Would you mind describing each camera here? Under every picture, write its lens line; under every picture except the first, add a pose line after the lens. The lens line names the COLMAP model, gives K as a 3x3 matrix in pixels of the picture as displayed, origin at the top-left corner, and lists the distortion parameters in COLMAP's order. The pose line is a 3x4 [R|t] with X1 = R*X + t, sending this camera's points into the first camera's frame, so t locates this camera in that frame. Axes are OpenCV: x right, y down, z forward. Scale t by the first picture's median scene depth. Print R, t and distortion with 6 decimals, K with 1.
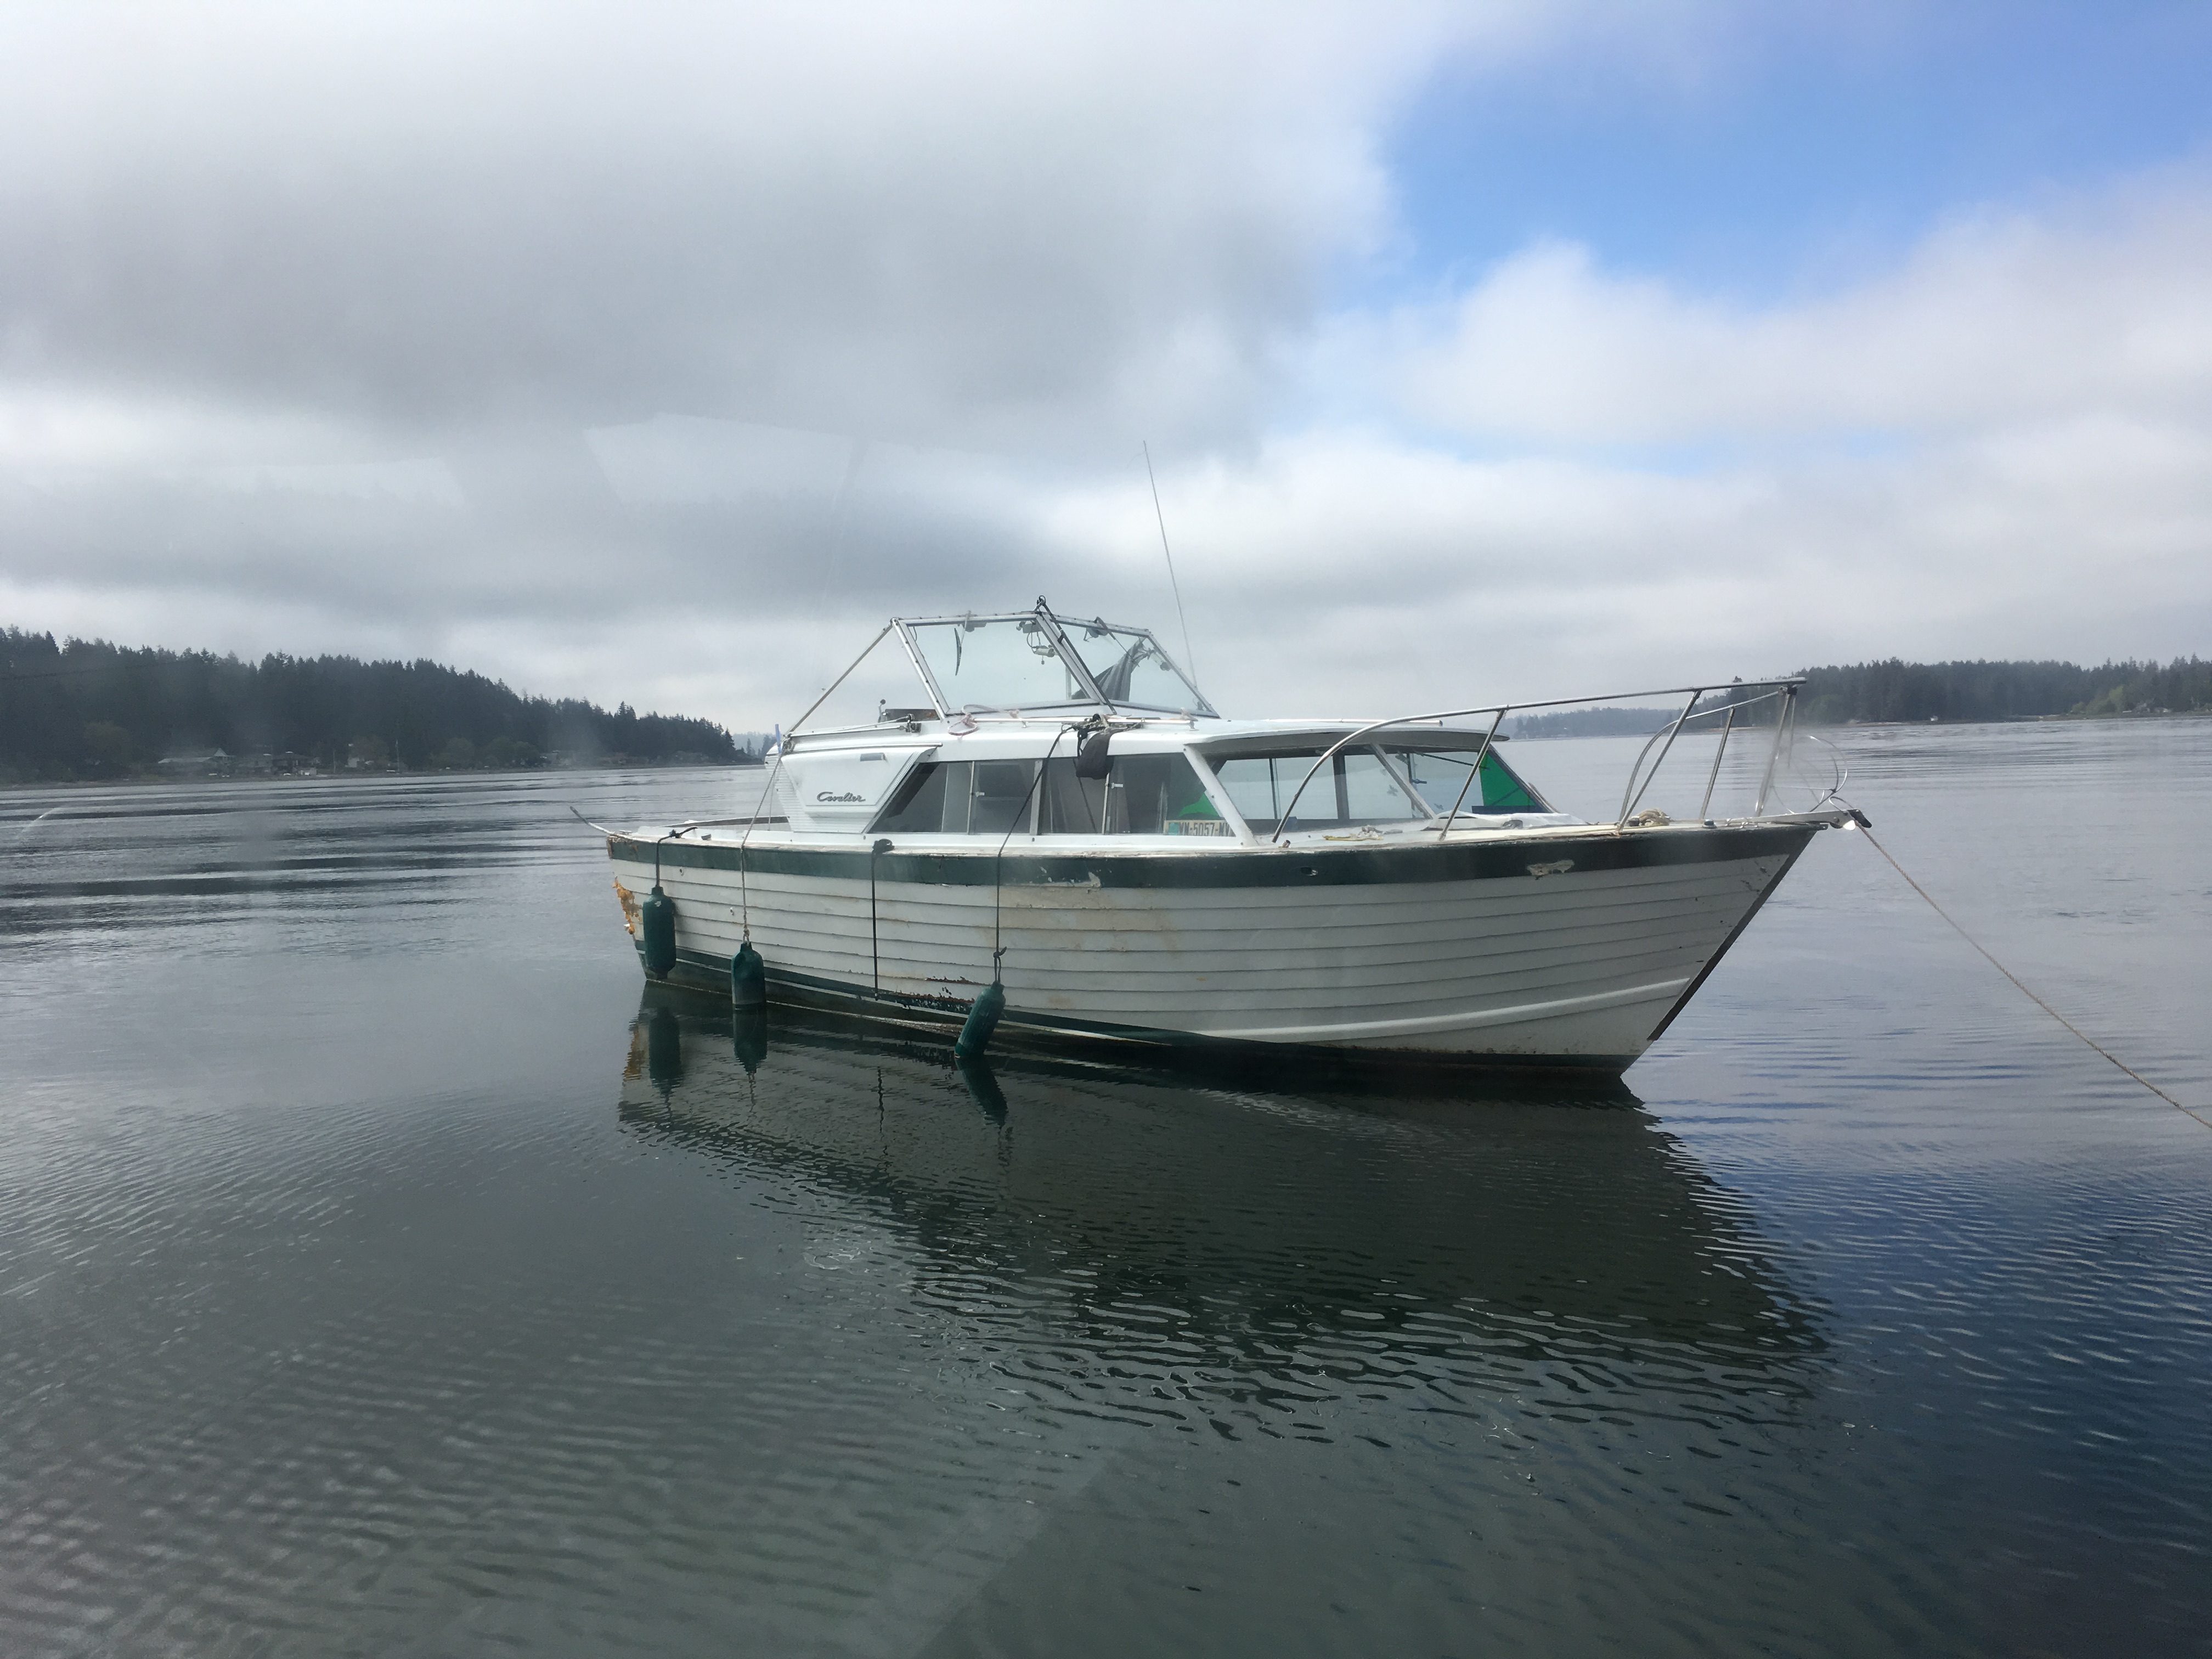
lens RADIAL K [[1880.8, 0, 1106.0], [0, 1880.8, 829.5], [0, 0, 1]] dist [-0.001970, -0.000211]
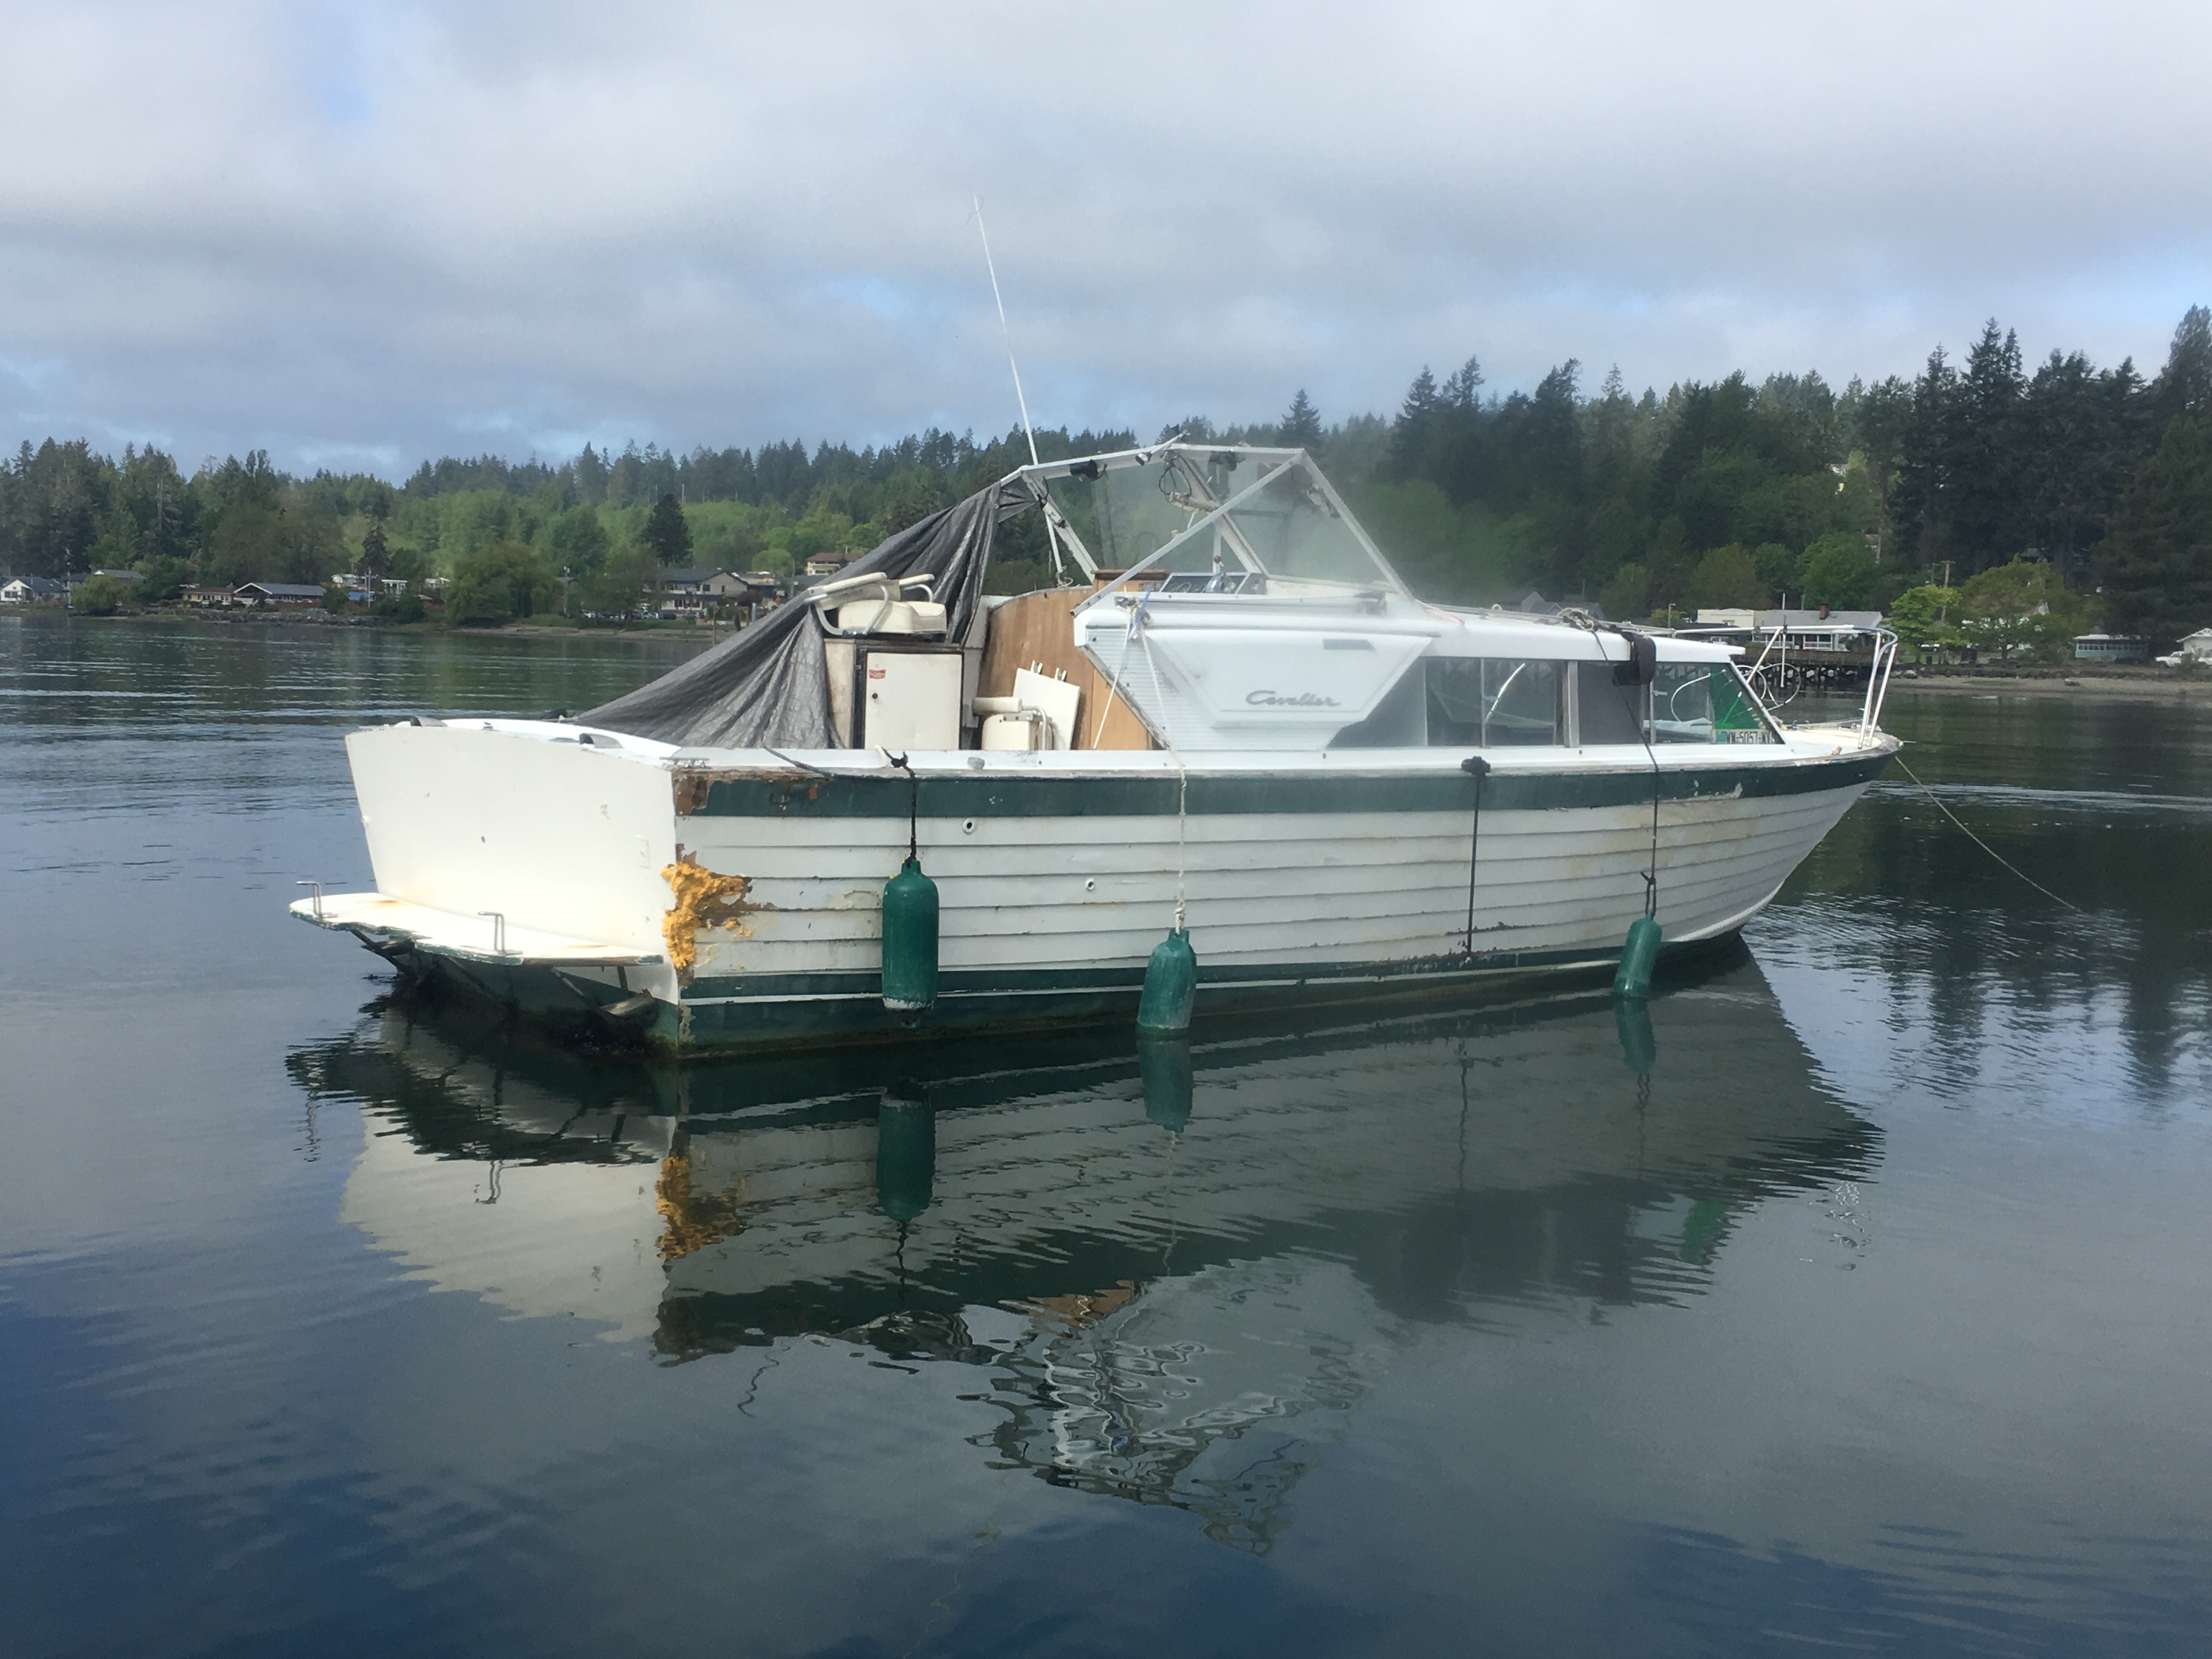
lens RADIAL K [[2648.2, 0, 1106.0], [0, 2648.2, 829.5], [0, 0, 1]] dist [0.003179, 0.001352]
pose [[0.007362, -0.047430, 0.998847, -1.185786], [0.002962, 0.998871, 0.047409, -0.016610], [-0.999969, 0.002609, 0.007494, 1.122291]]
